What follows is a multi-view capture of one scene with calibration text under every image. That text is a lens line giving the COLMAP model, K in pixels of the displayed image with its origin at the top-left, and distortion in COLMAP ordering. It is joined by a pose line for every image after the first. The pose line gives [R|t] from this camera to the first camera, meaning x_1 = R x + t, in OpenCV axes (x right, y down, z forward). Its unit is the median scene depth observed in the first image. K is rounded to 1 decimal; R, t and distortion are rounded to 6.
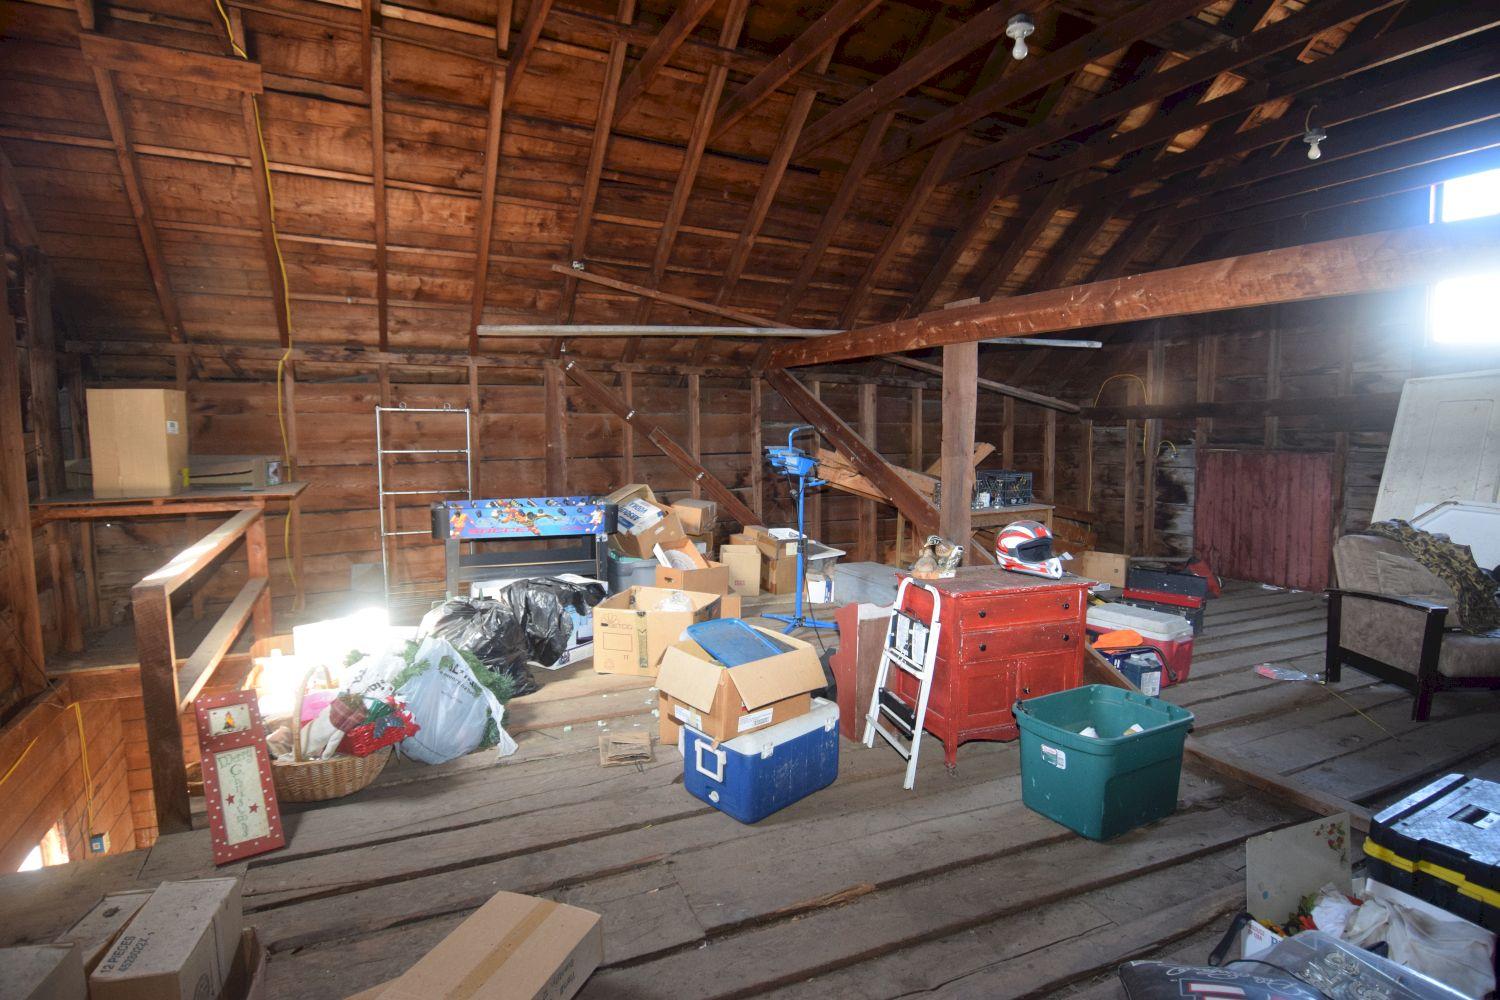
lens RADIAL K [[778.3, 0, 755.8], [0, 778.3, 494.4], [0, 0, 1]] dist [0.054446, -0.055385]
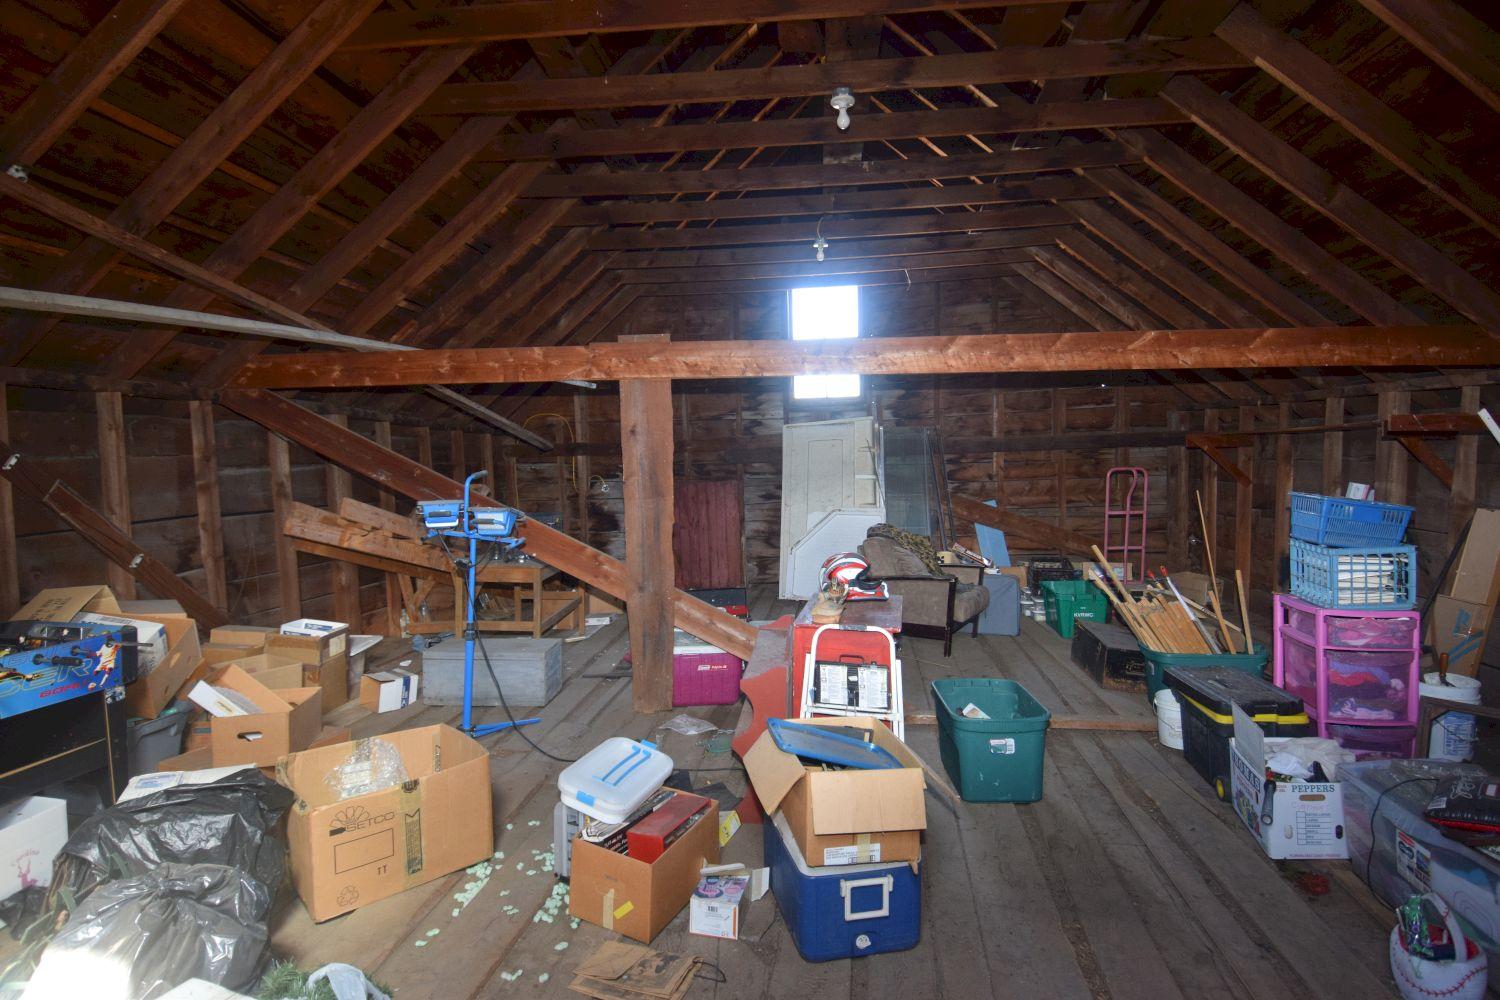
lens RADIAL K [[778.3, 0, 755.8], [0, 778.3, 494.4], [0, 0, 1]] dist [0.054446, -0.055385]
pose [[0.534110, -0.056114, 0.843551, -0.355514], [0.093016, 0.995638, 0.007336, -0.037318], [-0.840283, 0.074545, 0.536999, 0.297172]]
